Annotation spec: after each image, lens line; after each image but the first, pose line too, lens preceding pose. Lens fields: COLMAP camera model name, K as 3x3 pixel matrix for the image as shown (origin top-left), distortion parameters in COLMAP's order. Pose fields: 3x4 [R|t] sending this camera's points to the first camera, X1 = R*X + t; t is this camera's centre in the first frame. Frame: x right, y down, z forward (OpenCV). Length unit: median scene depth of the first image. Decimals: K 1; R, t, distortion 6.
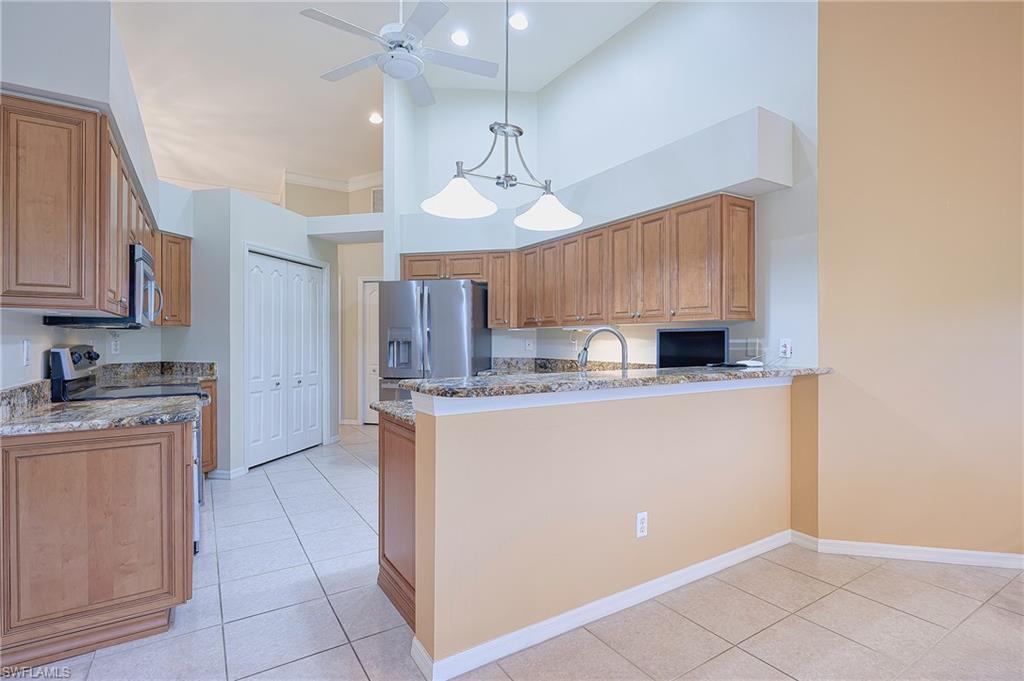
lens RADIAL K [[494.4, 0, 512.0], [0, 494.4, 340.5], [0, 0, 1]] dist [0.000475, 0.000061]
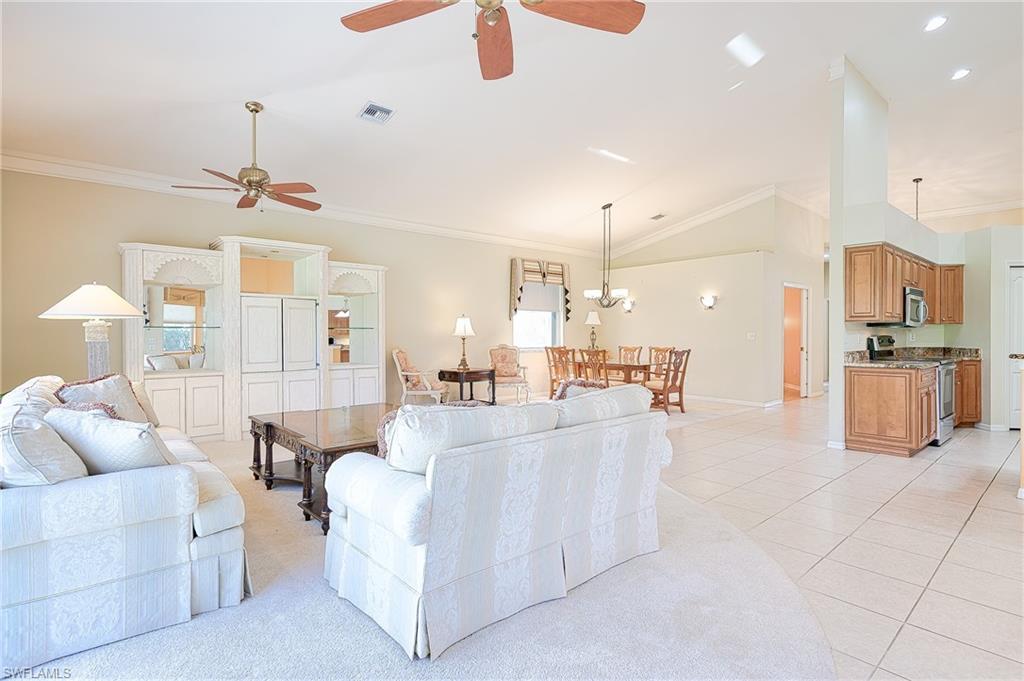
lens RADIAL K [[503.3, 0, 512.0], [0, 503.3, 340.5], [0, 0, 1]] dist [0.000514, 0.000327]
pose [[0.146520, 0.009514, -0.989162, 1.089599], [0.001557, 0.999950, 0.009848, 0.007090], [0.989207, -0.002983, 0.146497, -0.947500]]
